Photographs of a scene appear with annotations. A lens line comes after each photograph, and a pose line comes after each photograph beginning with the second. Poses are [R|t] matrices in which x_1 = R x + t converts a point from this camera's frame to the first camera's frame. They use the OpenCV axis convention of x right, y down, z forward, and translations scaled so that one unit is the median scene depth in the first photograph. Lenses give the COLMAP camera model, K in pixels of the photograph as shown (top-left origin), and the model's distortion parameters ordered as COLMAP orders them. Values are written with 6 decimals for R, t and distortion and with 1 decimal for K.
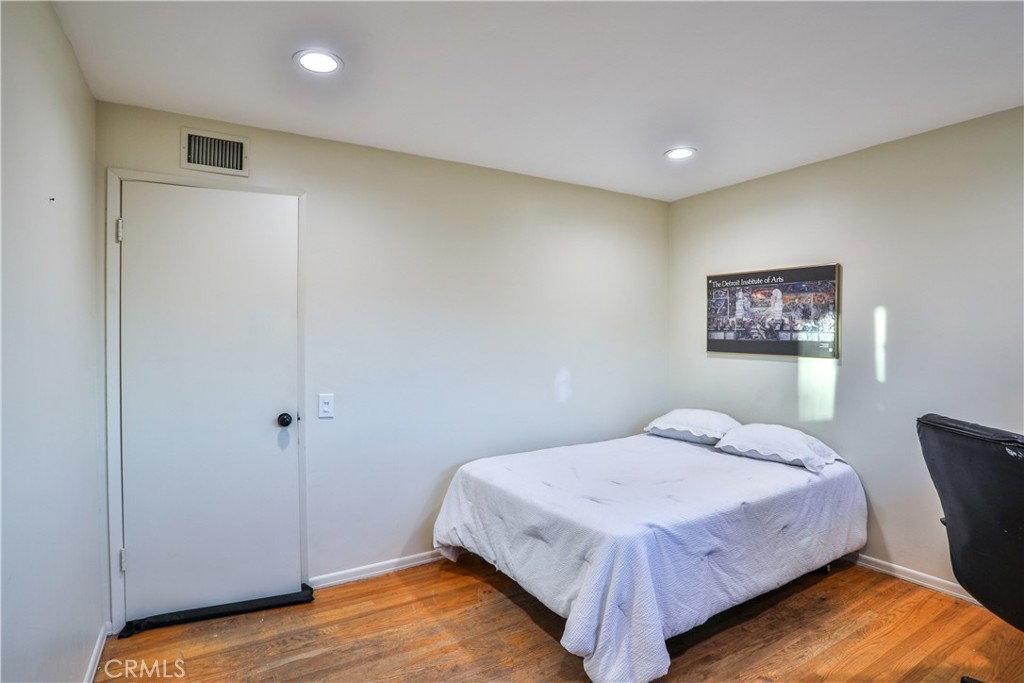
lens RADIAL K [[520.2, 0, 512.0], [0, 520.2, 341.5], [0, 0, 1]] dist [-0.030271, 0.001411]
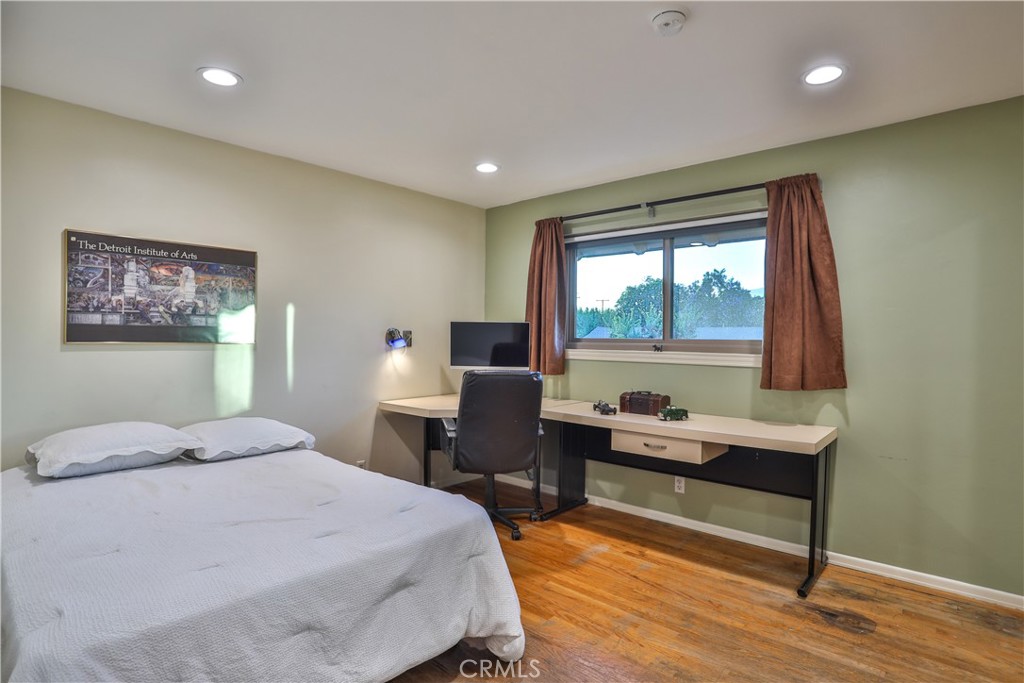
lens RADIAL K [[520.2, 0, 512.0], [0, 520.2, 341.5], [0, 0, 1]] dist [-0.030271, 0.001411]
pose [[-0.237534, -0.015682, 0.971253, -0.442079], [0.009397, 0.999786, 0.018441, 0.012968], [-0.971334, 0.013507, -0.237336, 0.656498]]
